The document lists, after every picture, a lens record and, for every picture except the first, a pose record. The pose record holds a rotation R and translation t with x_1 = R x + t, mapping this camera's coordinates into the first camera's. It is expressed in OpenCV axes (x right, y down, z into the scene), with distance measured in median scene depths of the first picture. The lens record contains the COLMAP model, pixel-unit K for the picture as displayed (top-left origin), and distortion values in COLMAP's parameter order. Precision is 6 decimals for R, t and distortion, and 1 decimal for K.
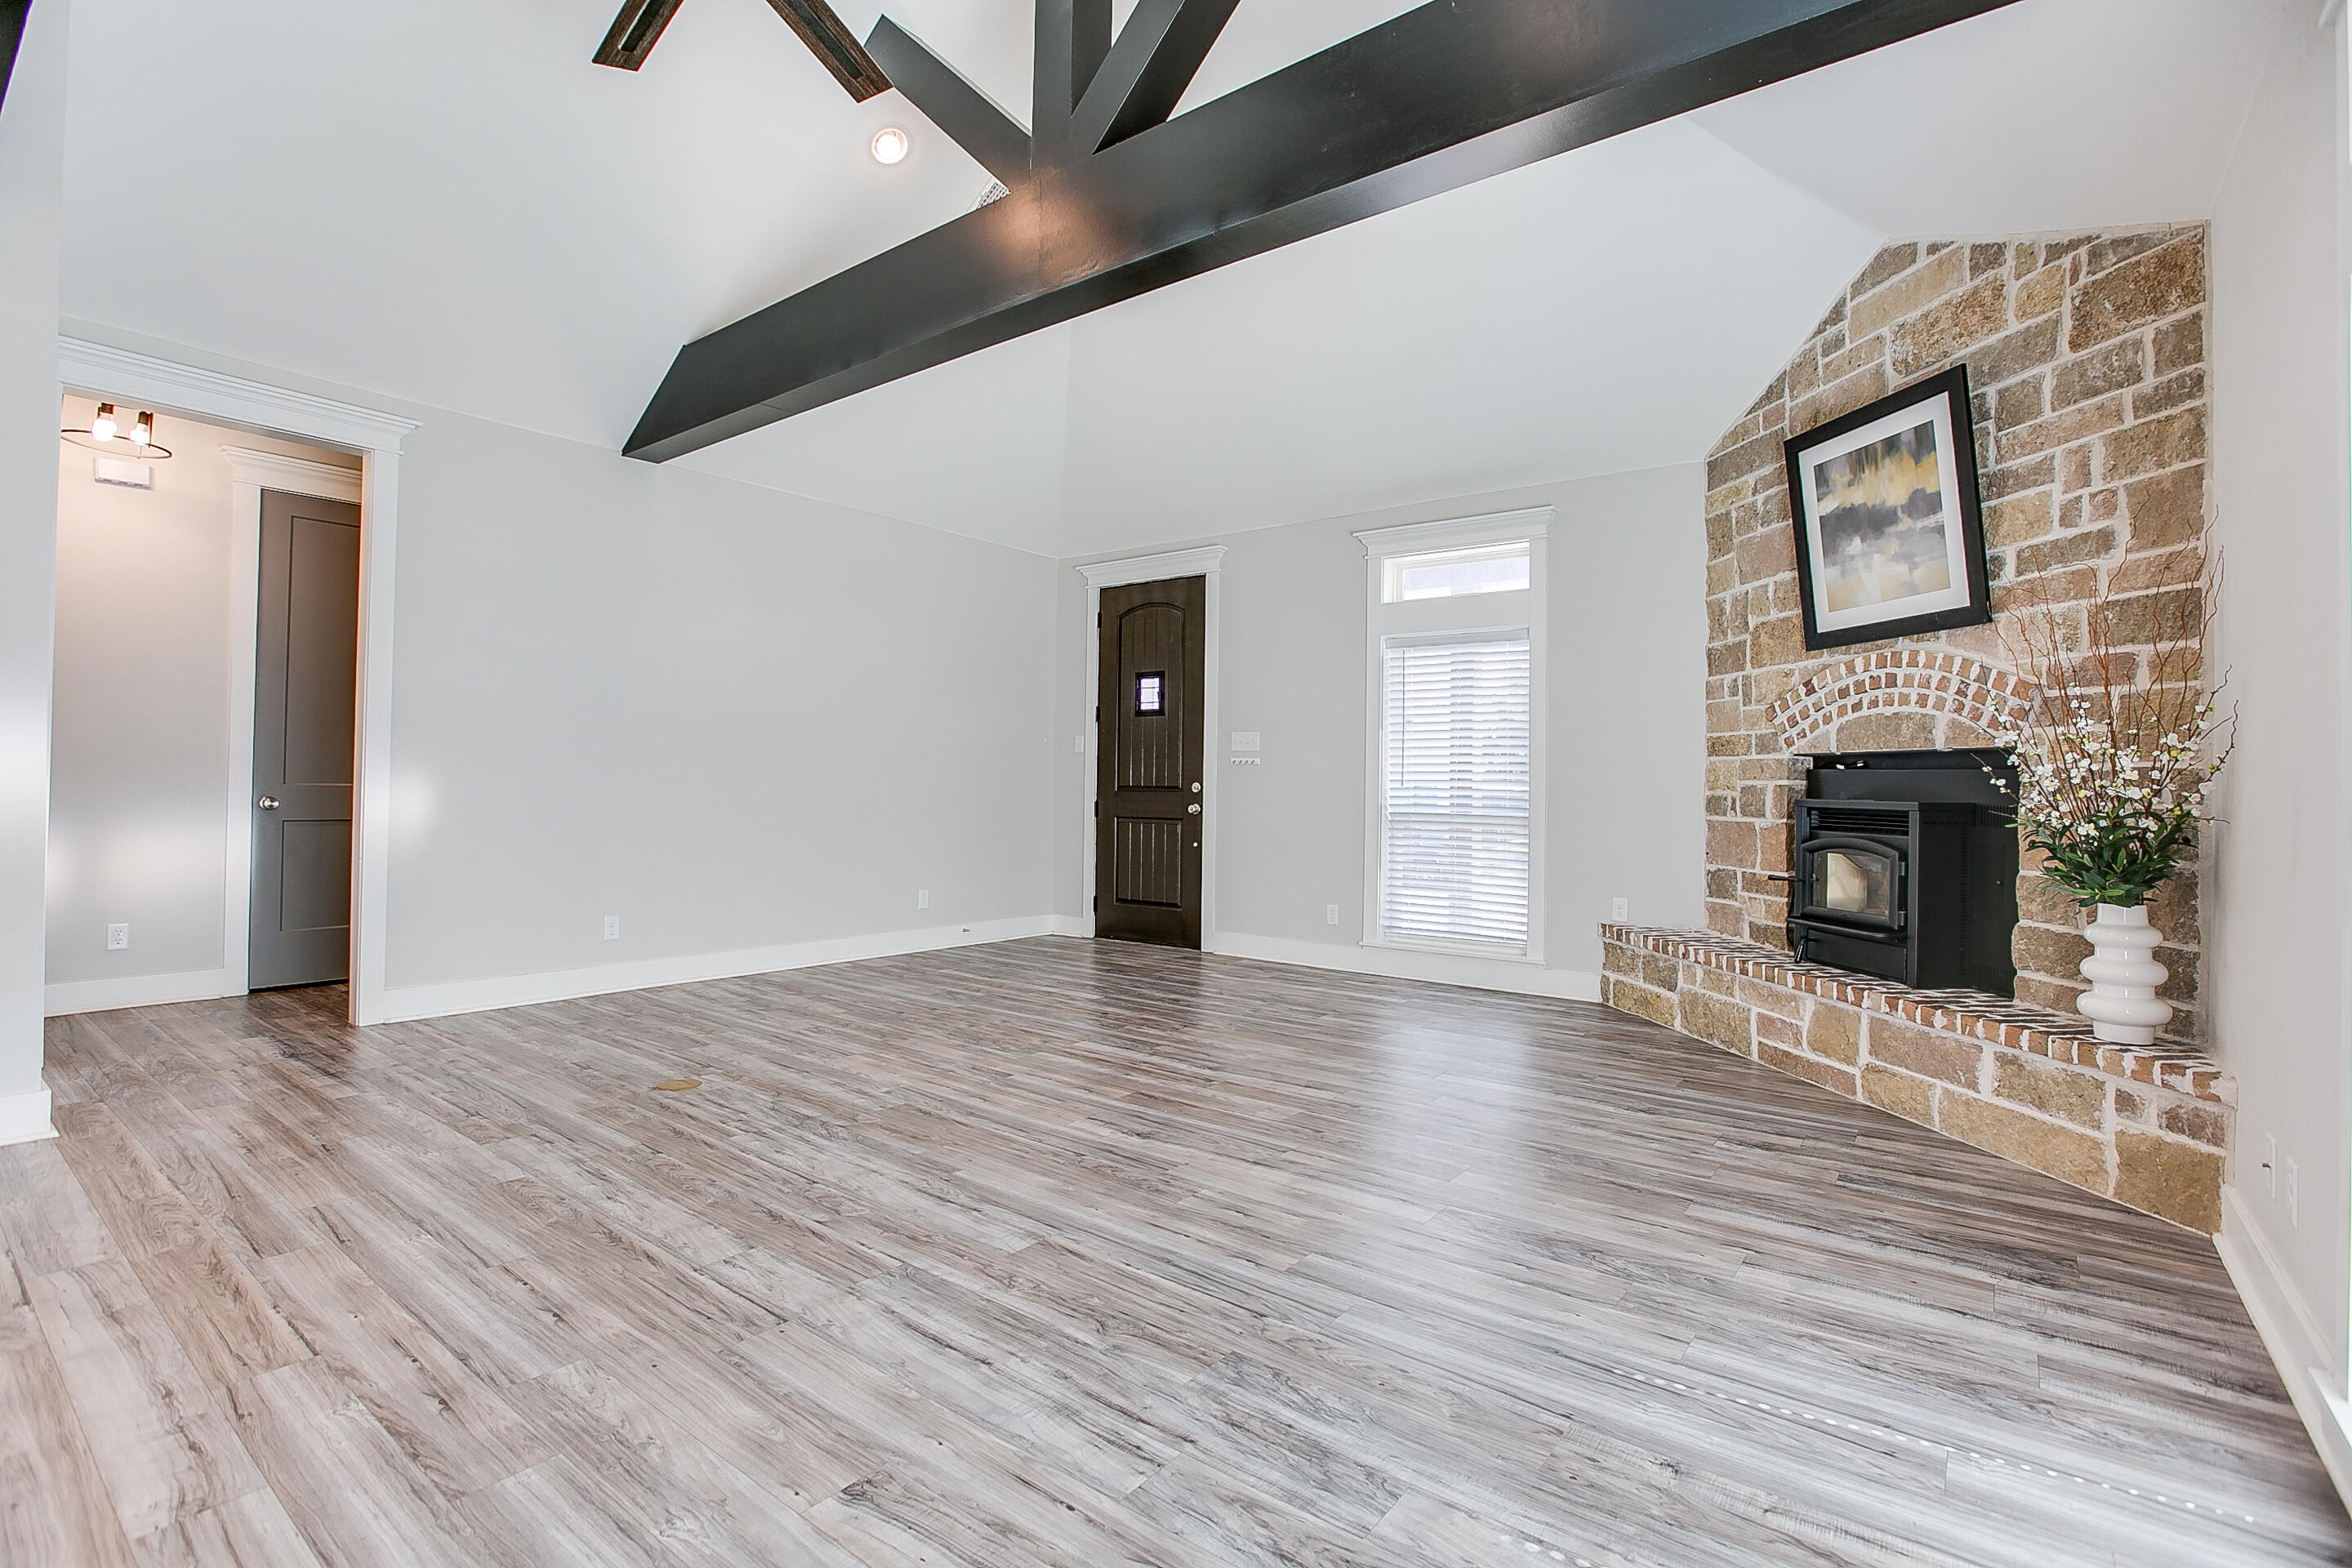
lens RADIAL K [[1084.3, 0, 1176.0], [0, 1084.3, 784.0], [0, 0, 1]] dist [-0.056685, 0.021024]
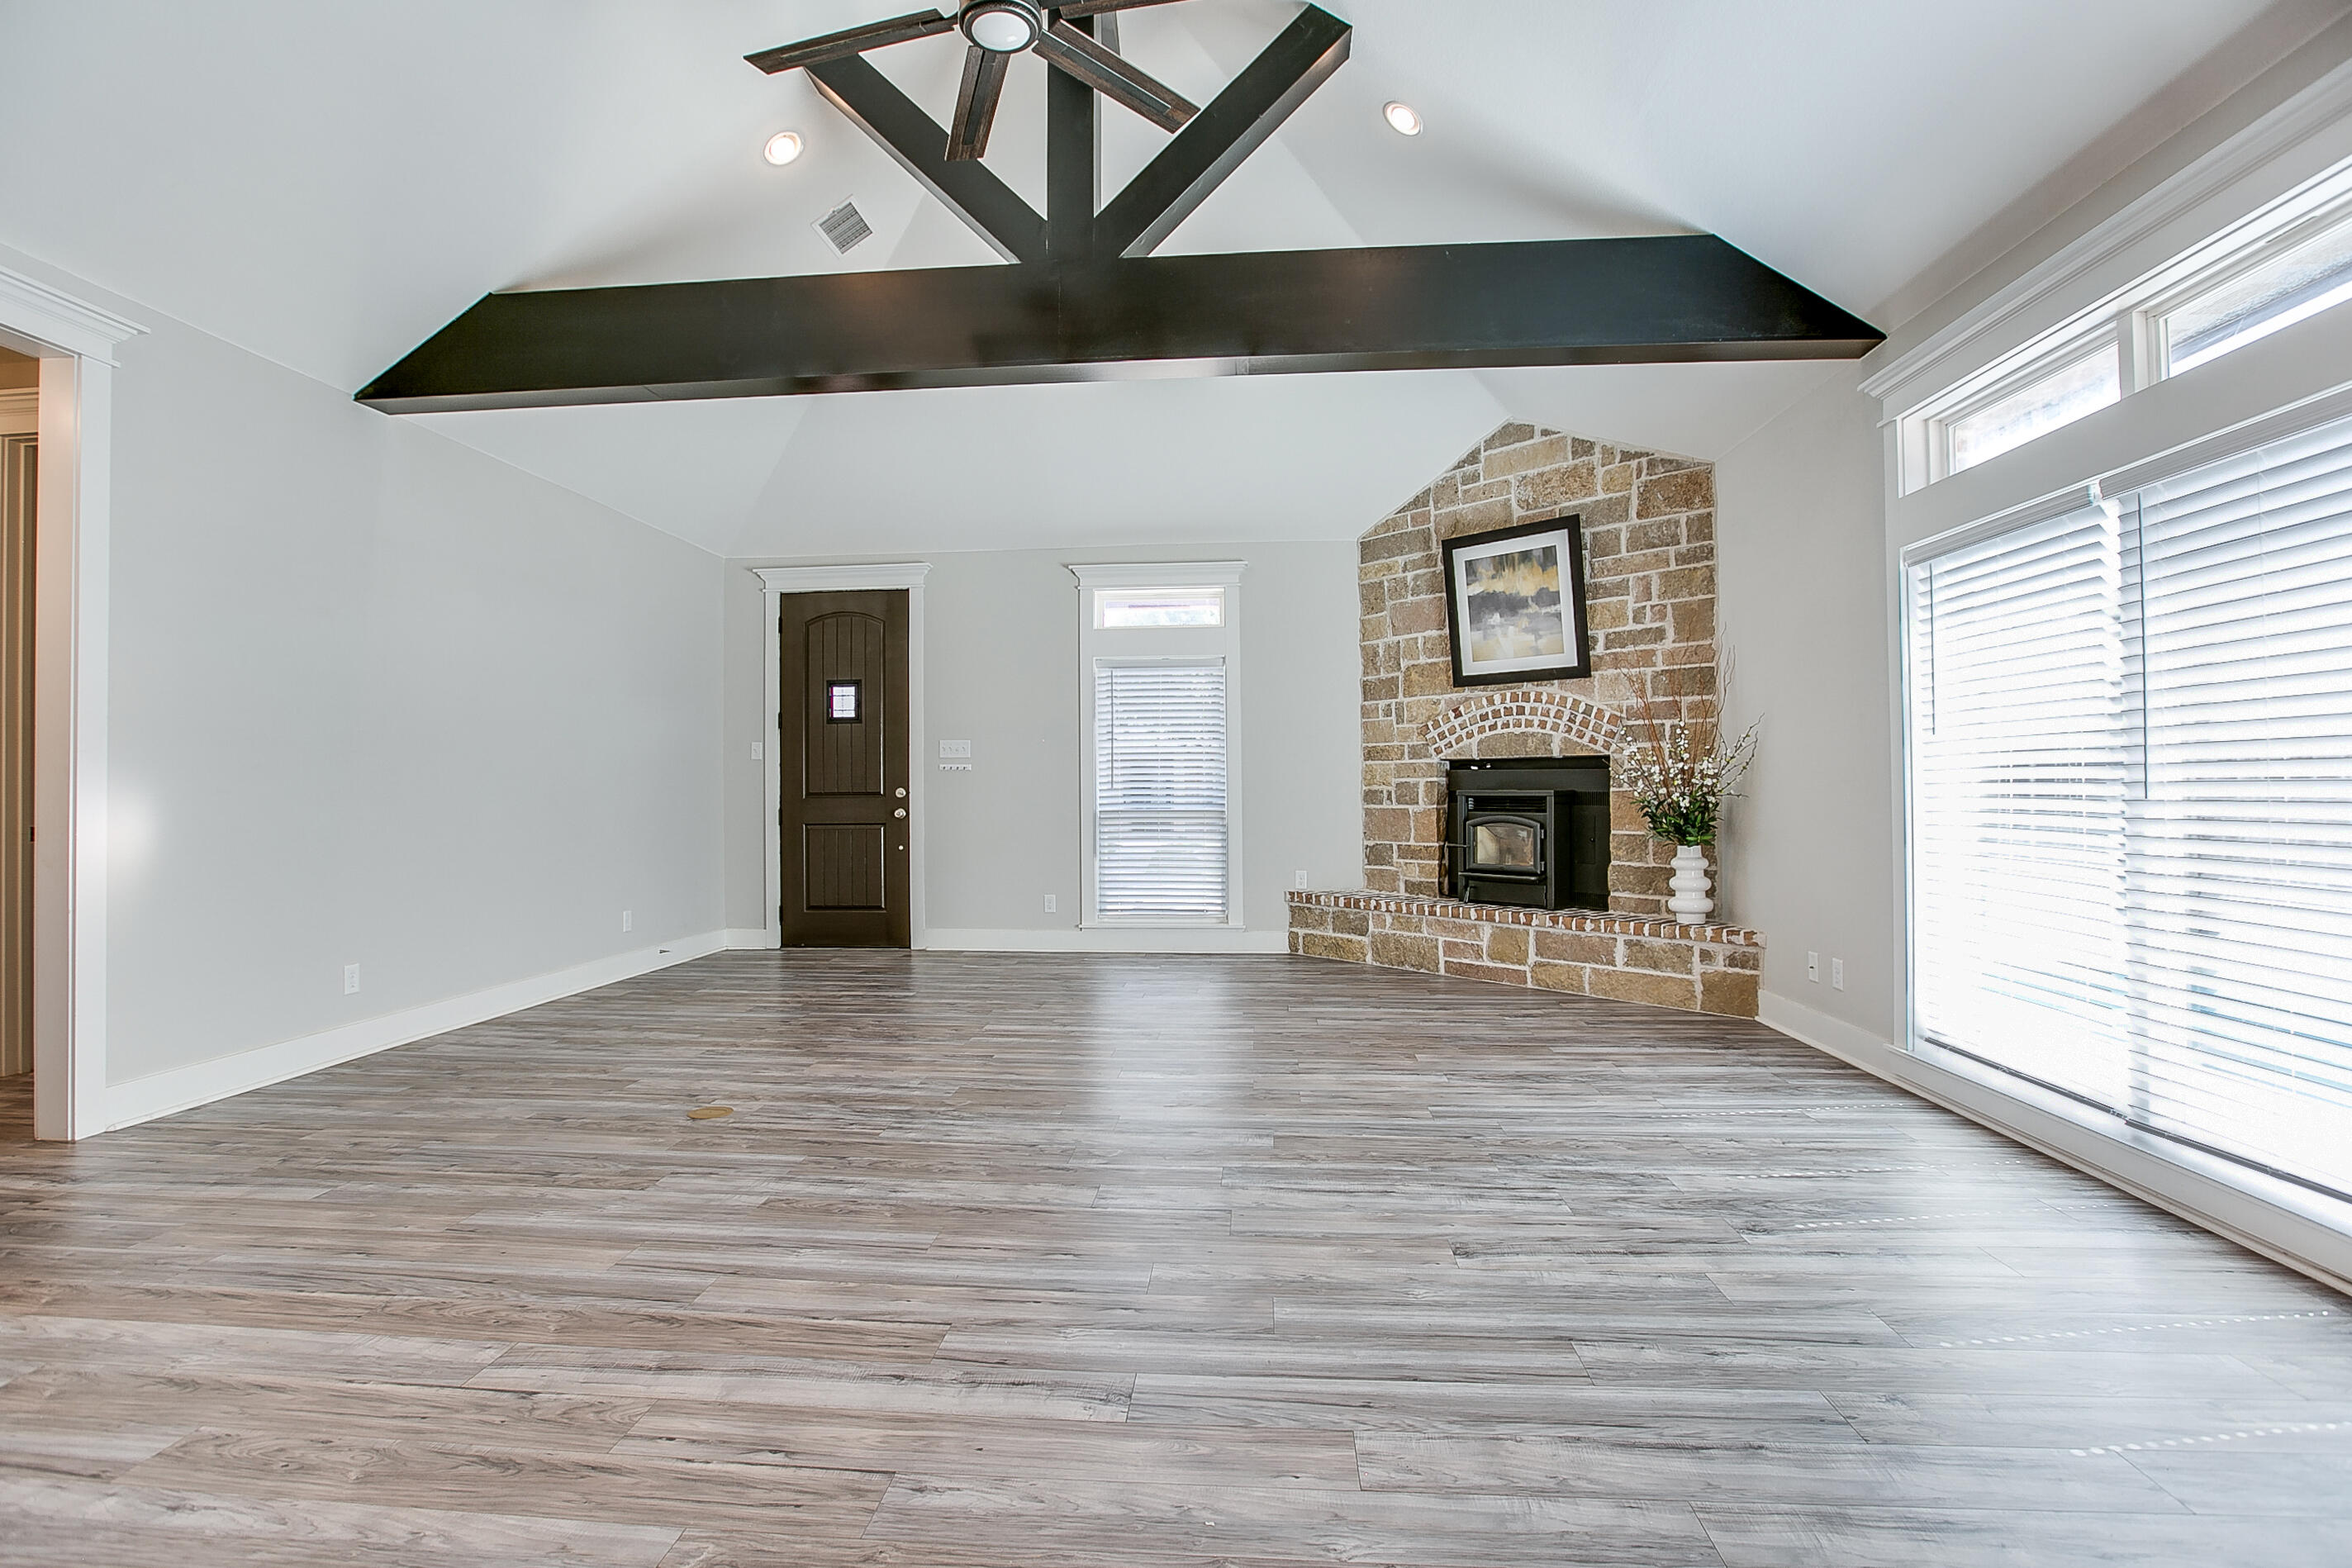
lens RADIAL K [[1090.3, 0, 1176.0], [0, 1090.3, 784.0], [0, 0, 1]] dist [-0.090645, 0.068228]
pose [[0.841576, -0.017408, 0.539858, -0.589532], [0.018627, 0.999821, 0.003202, -0.007210], [-0.539817, 0.007361, 0.841750, -0.031061]]
